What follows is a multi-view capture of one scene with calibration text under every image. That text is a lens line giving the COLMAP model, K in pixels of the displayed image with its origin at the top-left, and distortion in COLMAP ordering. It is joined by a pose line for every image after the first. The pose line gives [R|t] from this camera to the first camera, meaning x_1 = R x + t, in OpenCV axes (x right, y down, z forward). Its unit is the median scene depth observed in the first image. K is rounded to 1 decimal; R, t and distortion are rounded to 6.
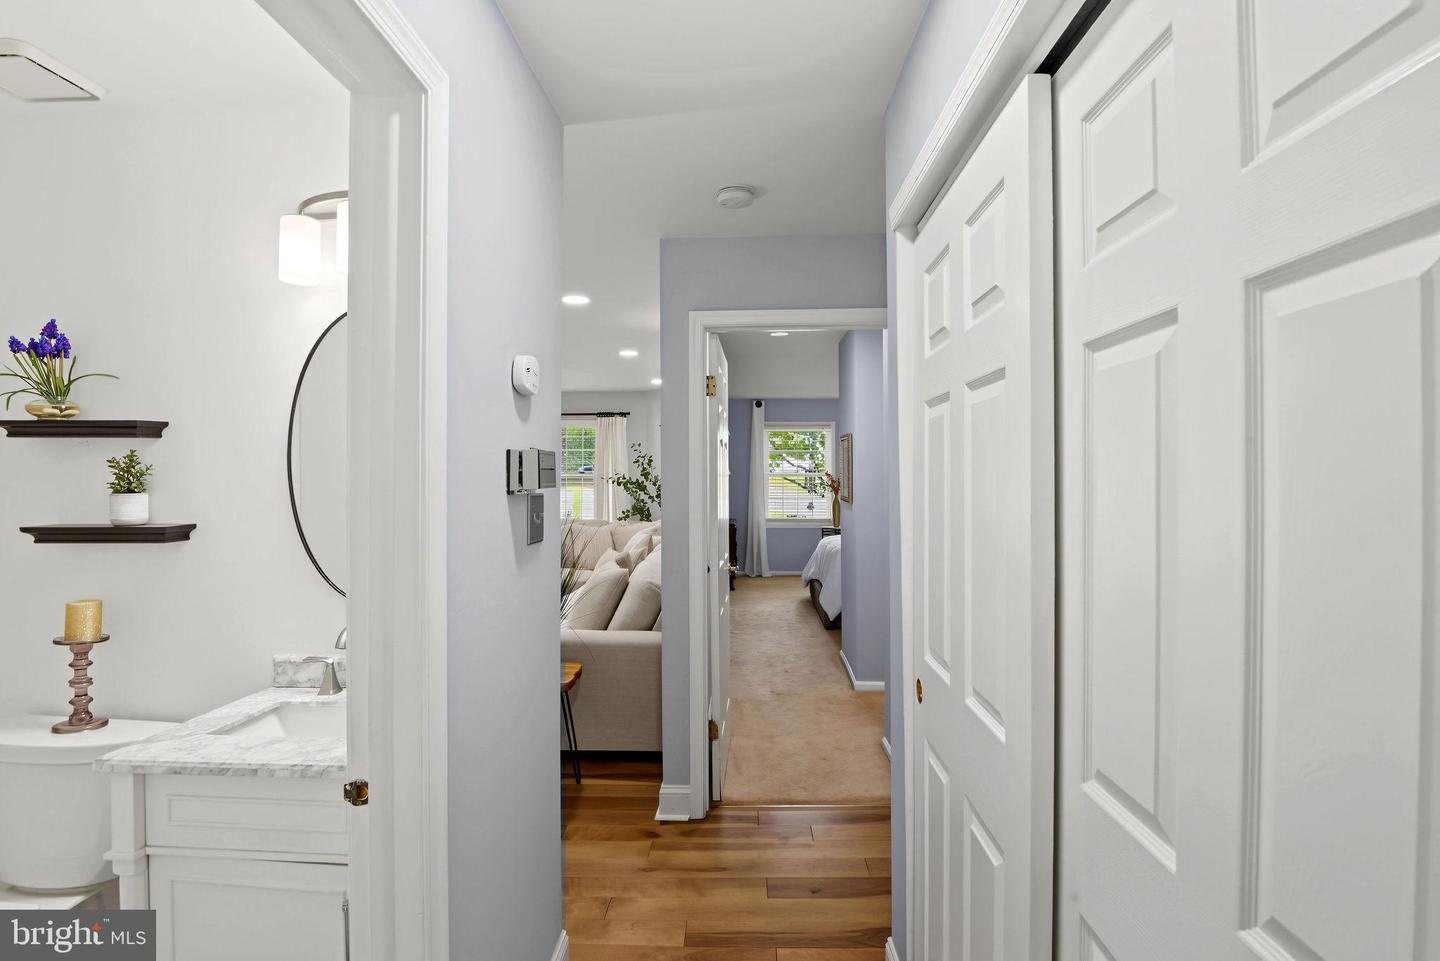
lens RADIAL K [[738.4, 0, 740.5], [0, 738.4, 483.6], [0, 0, 1]] dist [-0.025834, -0.001829]
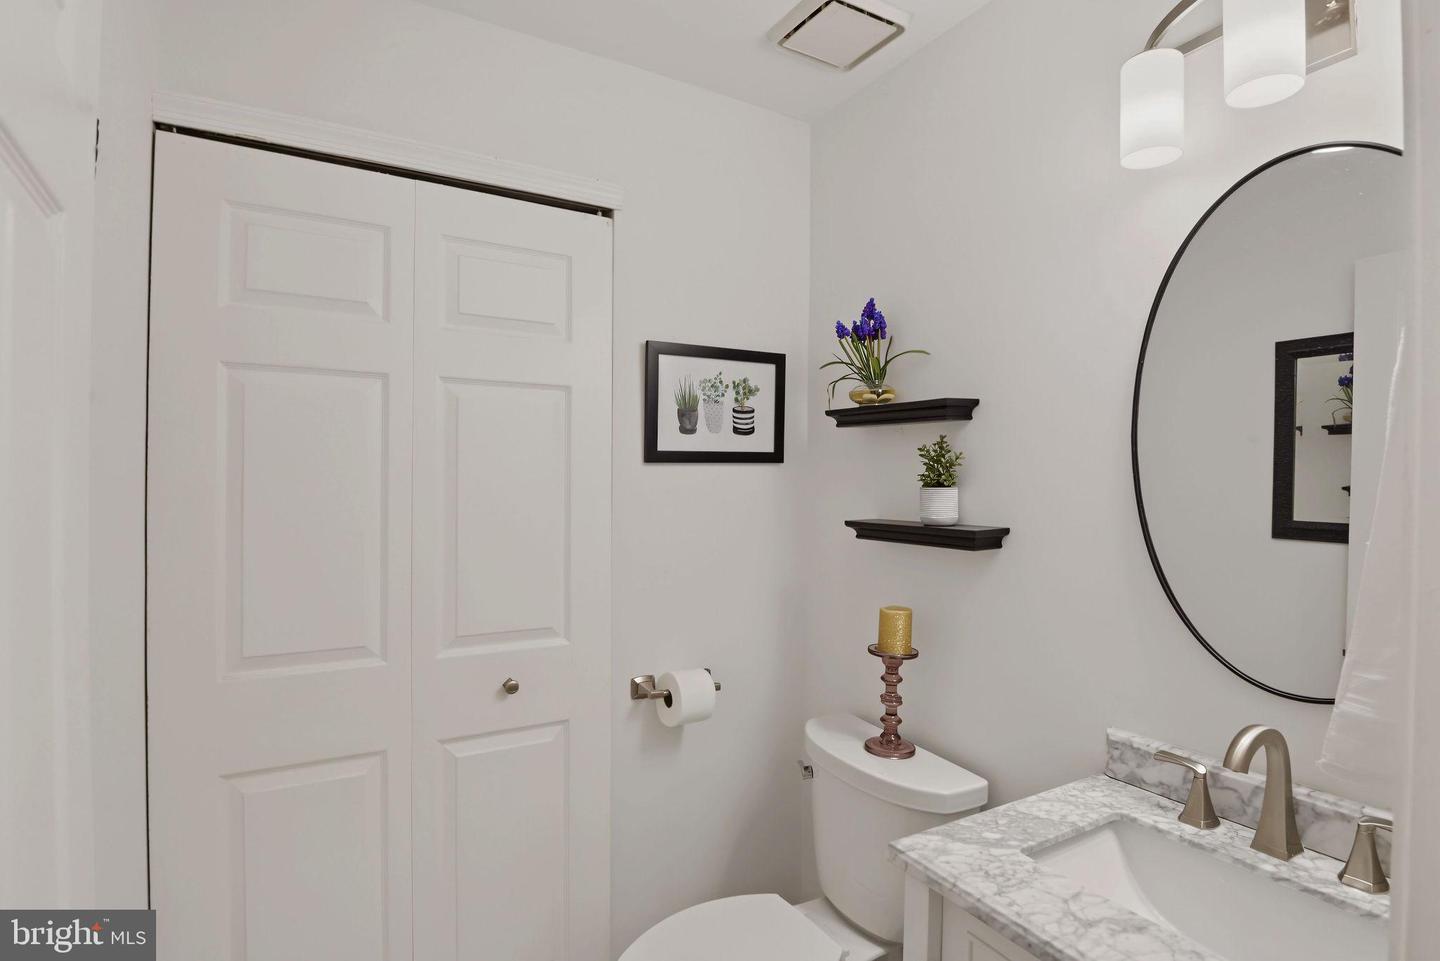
lens RADIAL K [[717.8, 0, 735.2], [0, 717.8, 470.2], [0, 0, 1]] dist [-0.024965, -0.000744]
pose [[0.543450, 0.000445, -0.839441, -0.278383], [-0.004706, 0.999986, -0.002517, -0.003084], [0.839428, 0.005318, 0.543445, 0.354308]]
